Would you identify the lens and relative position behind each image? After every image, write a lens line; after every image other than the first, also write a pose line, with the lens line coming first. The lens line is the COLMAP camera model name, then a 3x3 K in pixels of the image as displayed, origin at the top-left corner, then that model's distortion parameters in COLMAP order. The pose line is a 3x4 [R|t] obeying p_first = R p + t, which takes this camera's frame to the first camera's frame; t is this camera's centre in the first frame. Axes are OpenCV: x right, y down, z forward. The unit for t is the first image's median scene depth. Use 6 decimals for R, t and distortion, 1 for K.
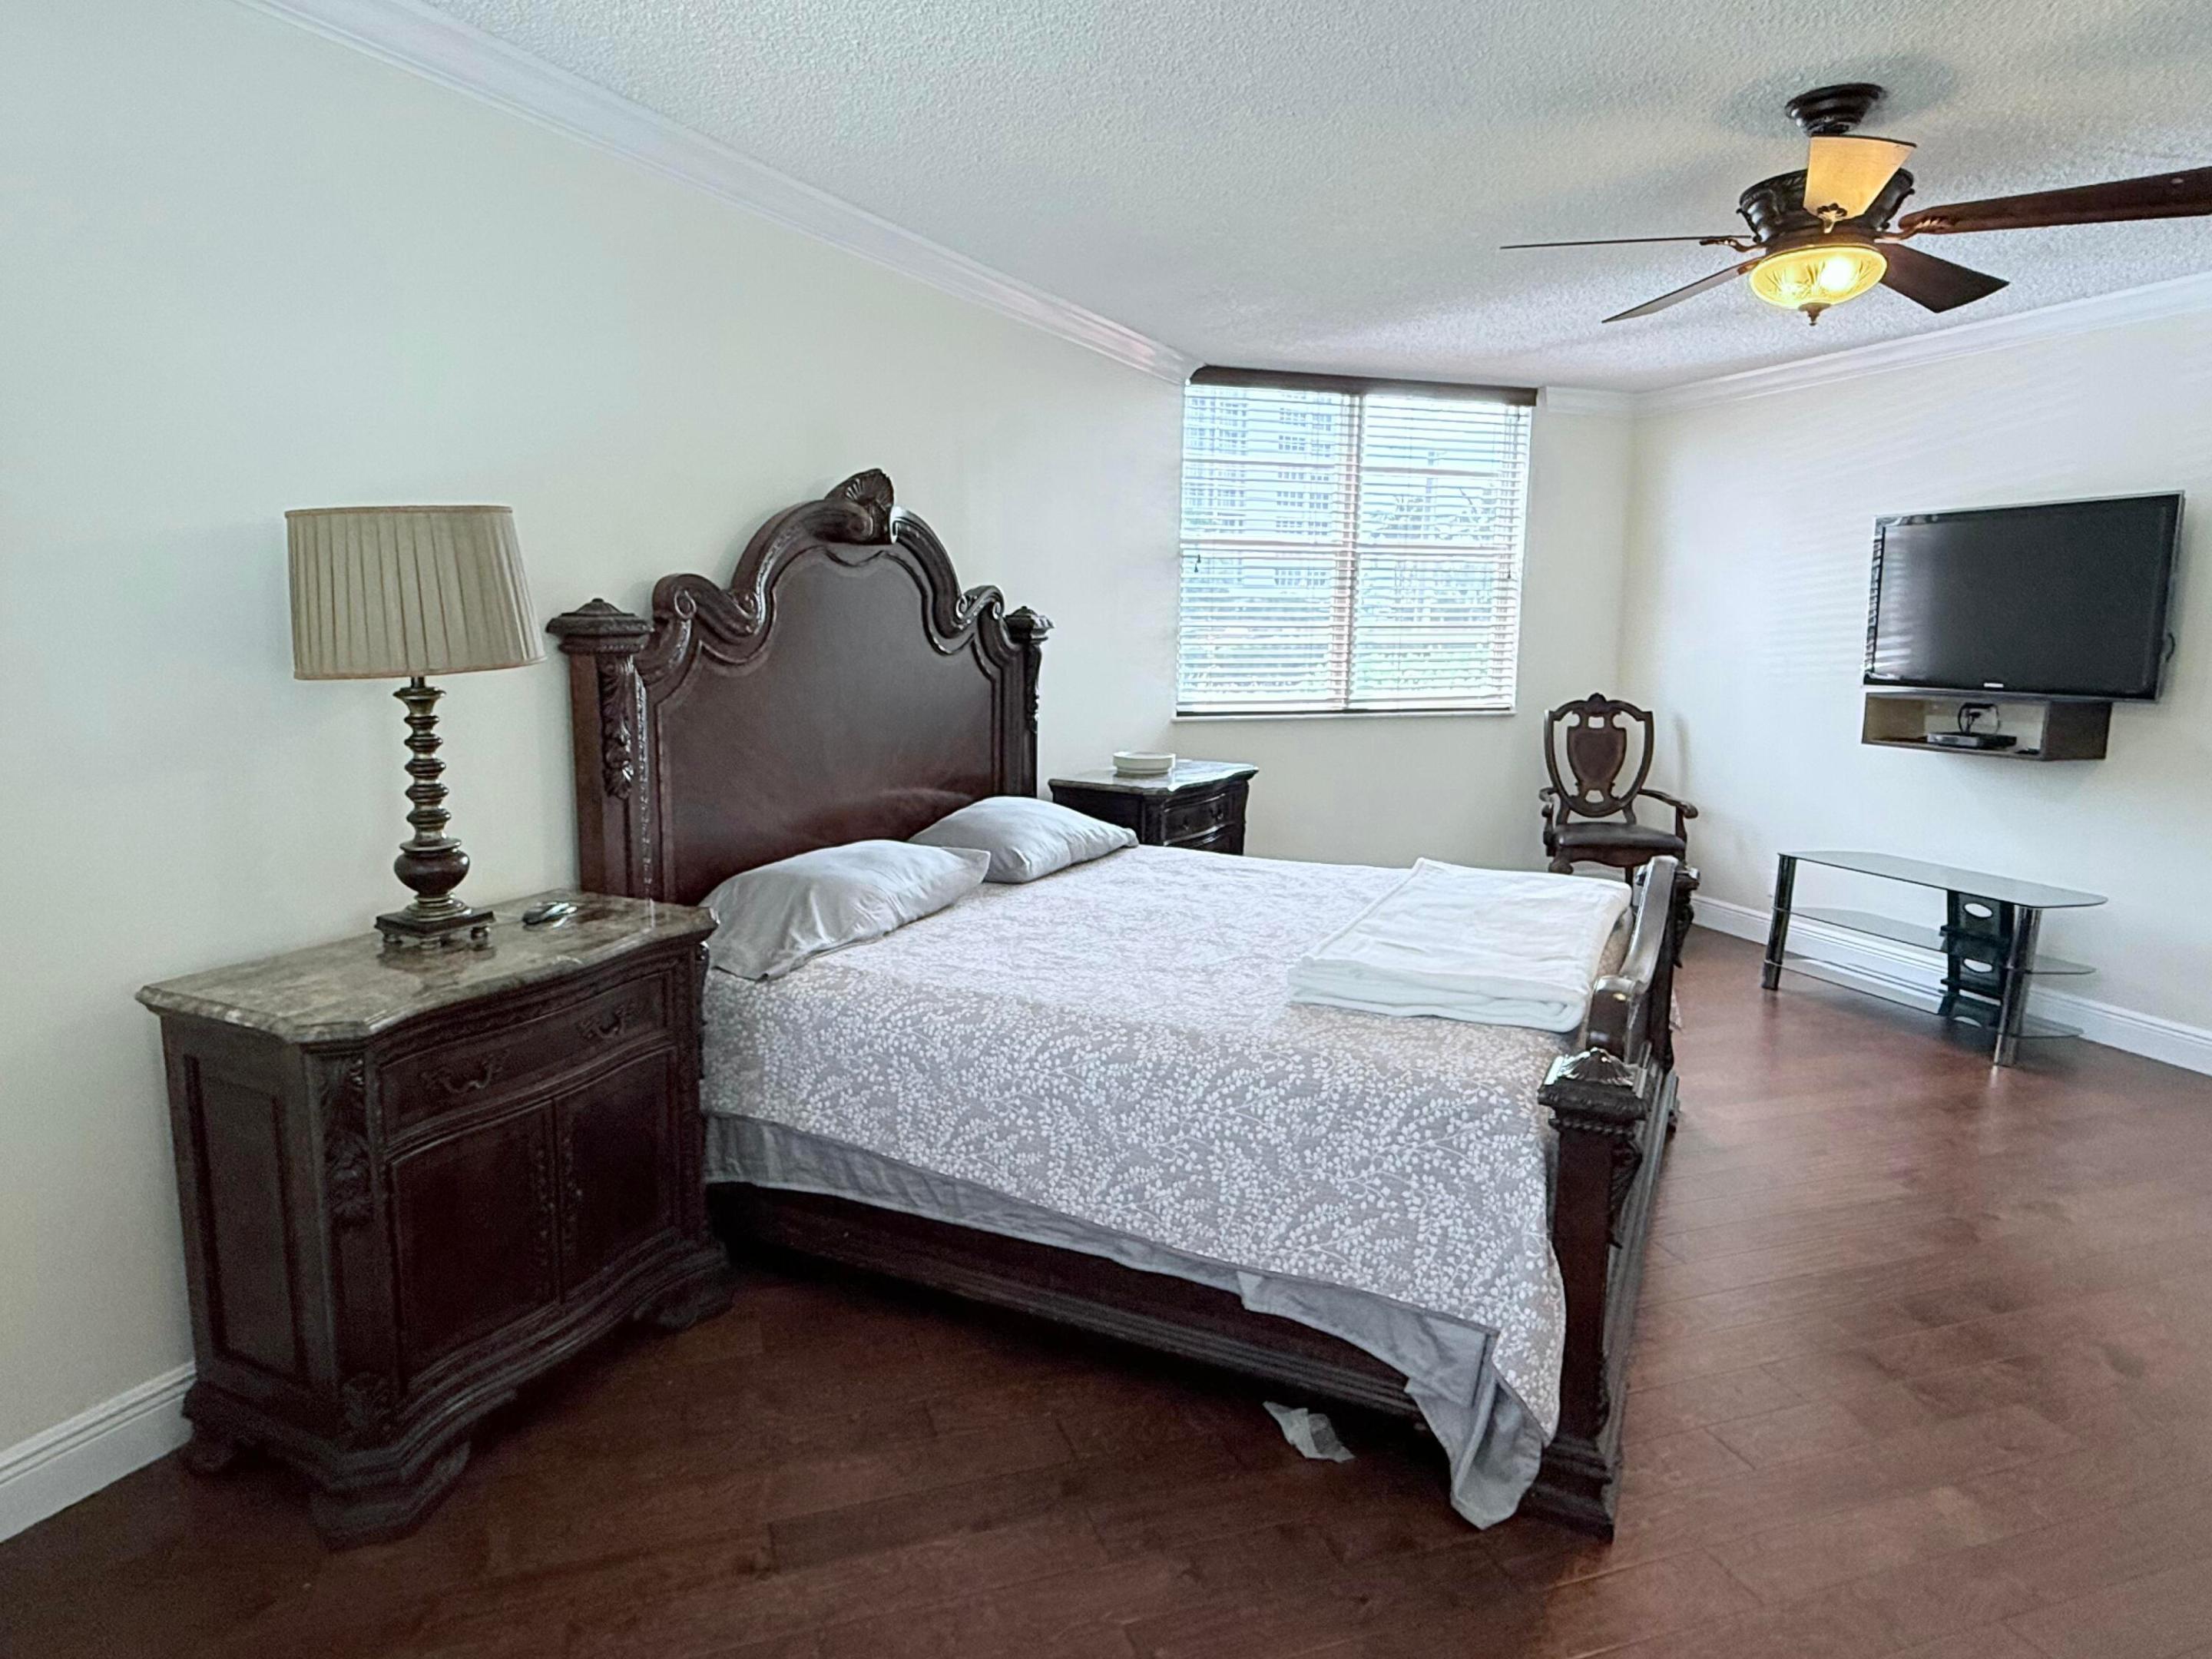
lens RADIAL K [[1284.6, 0, 1111.9], [0, 1284.6, 825.6], [0, 0, 1]] dist [-0.002682, 0.001314]
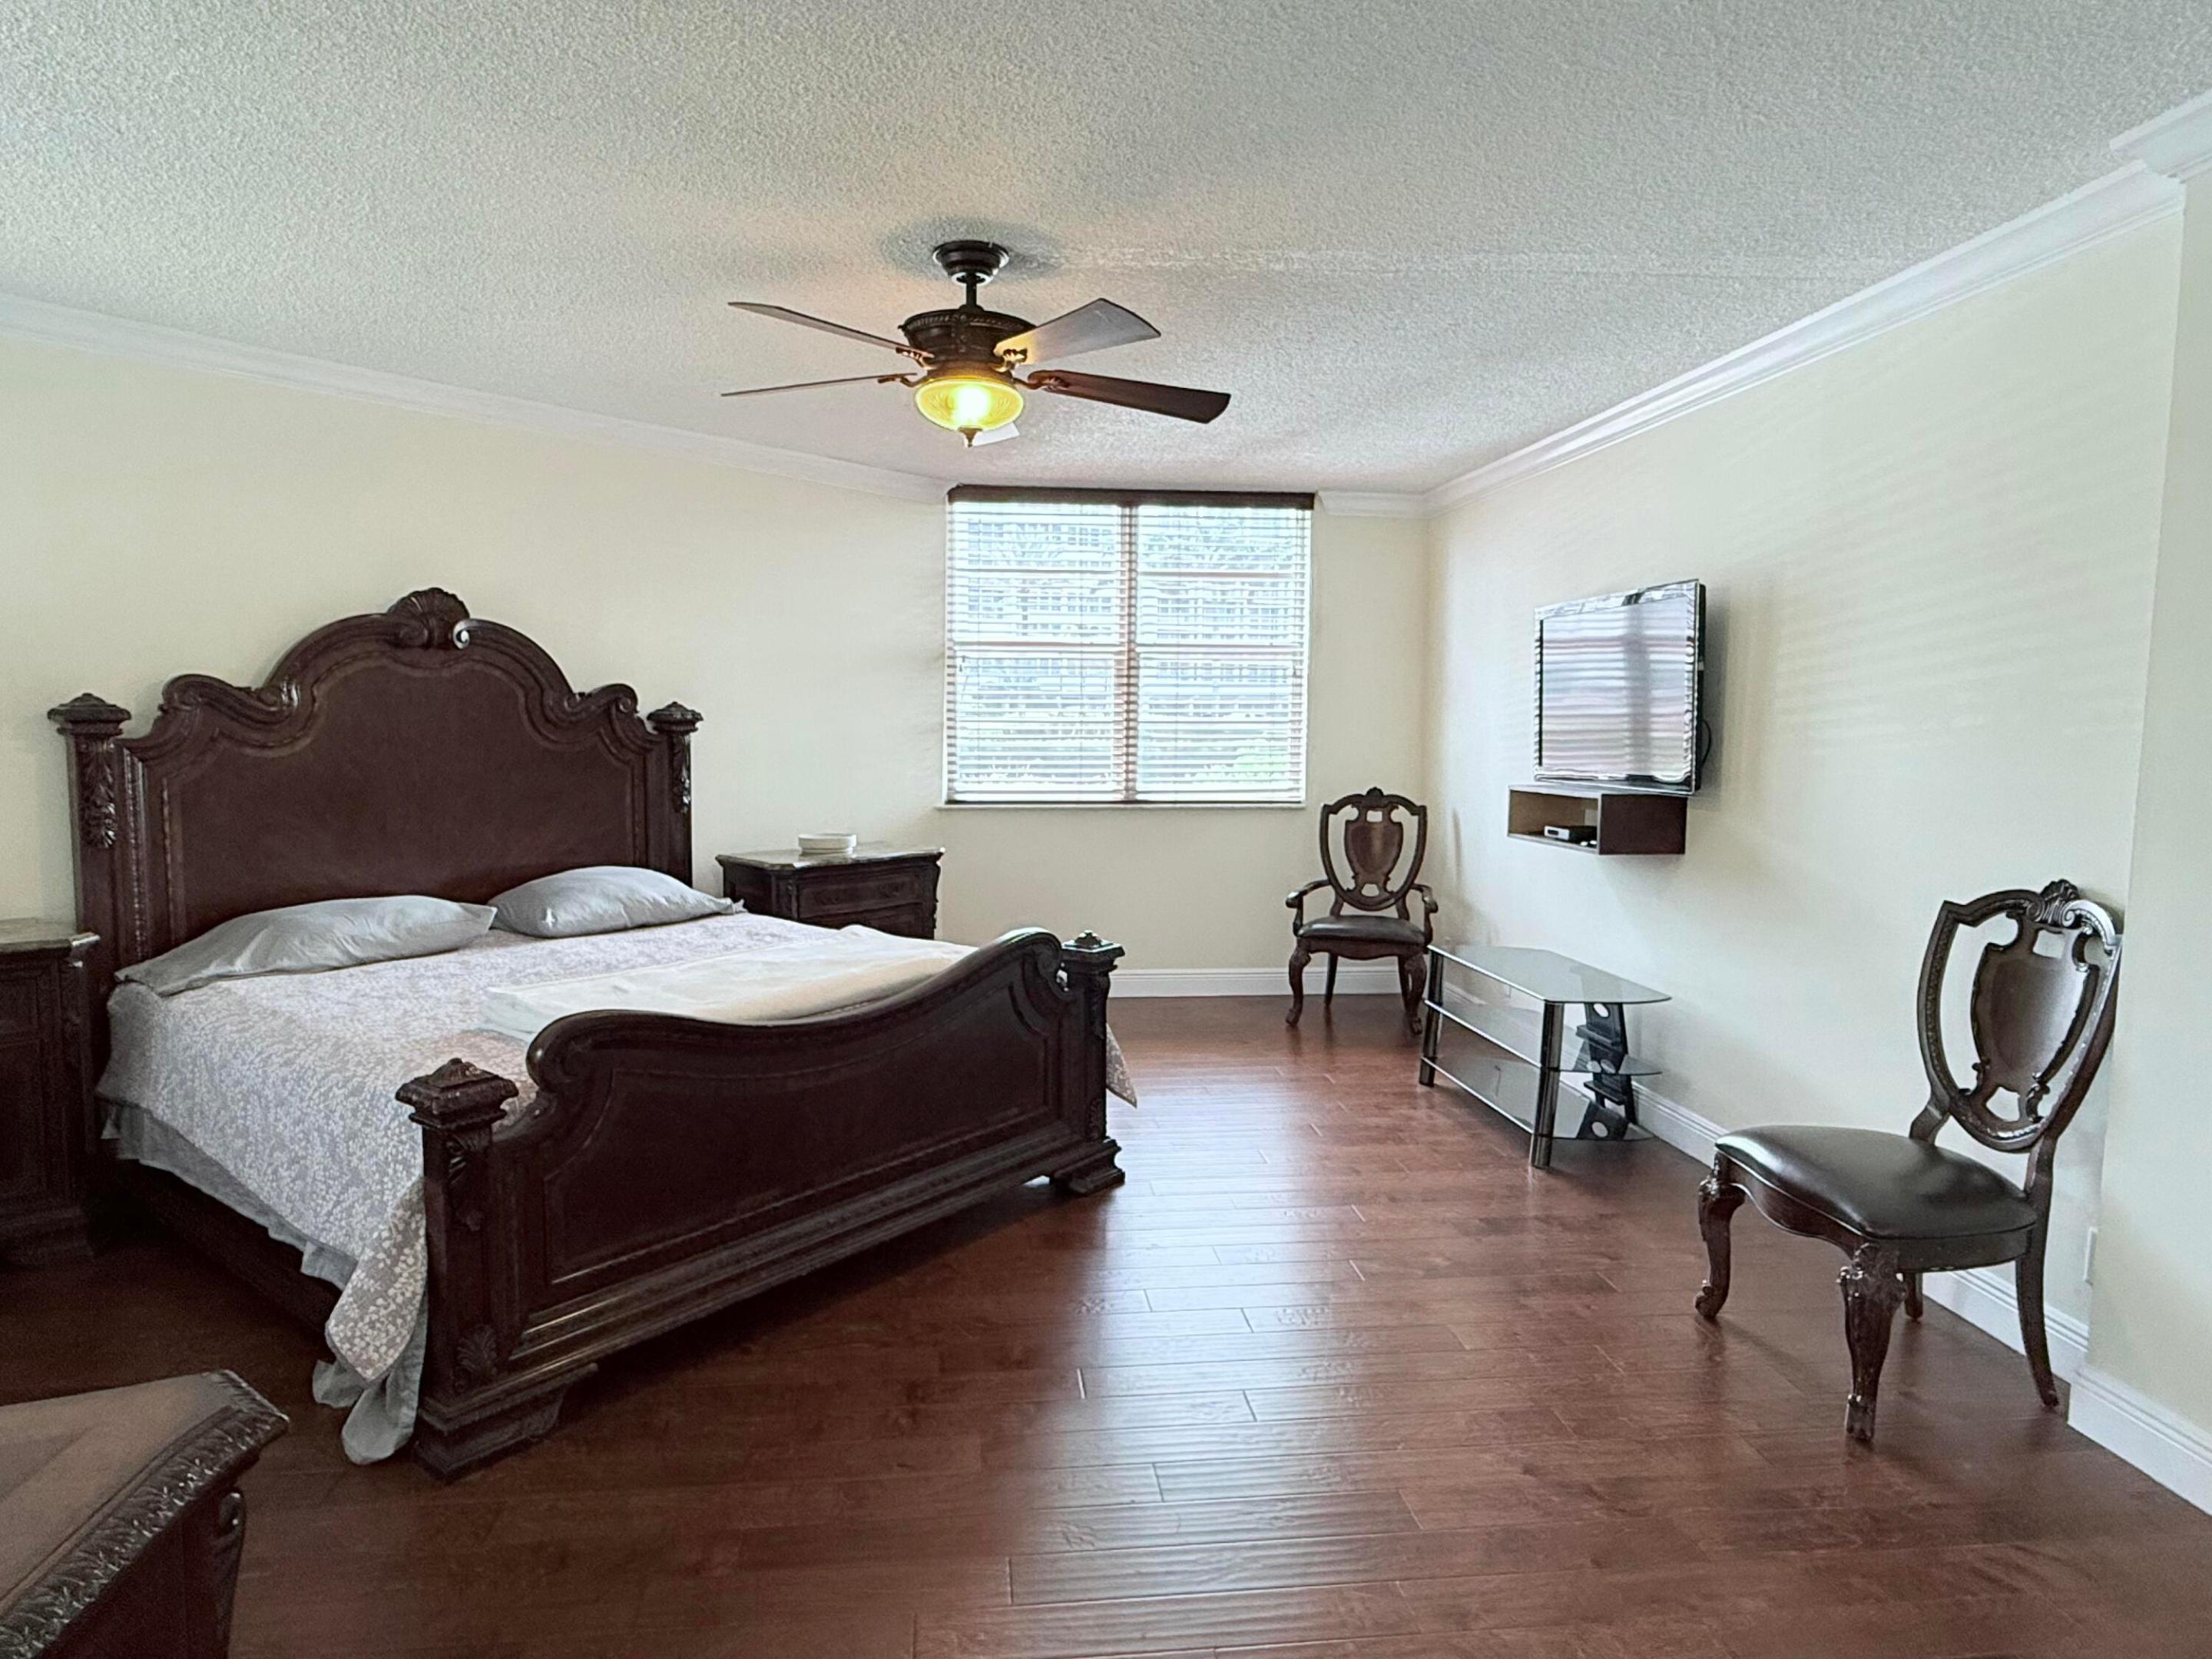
lens RADIAL K [[1284.6, 0, 1106.4], [0, 1284.6, 829.0], [0, 0, 1]] dist [-0.002682, 0.001314]
pose [[0.979989, 0.016049, -0.198404, 0.399137], [-0.031147, 0.996830, -0.073214, 0.010057], [0.196600, 0.077929, 0.977382, -0.021926]]
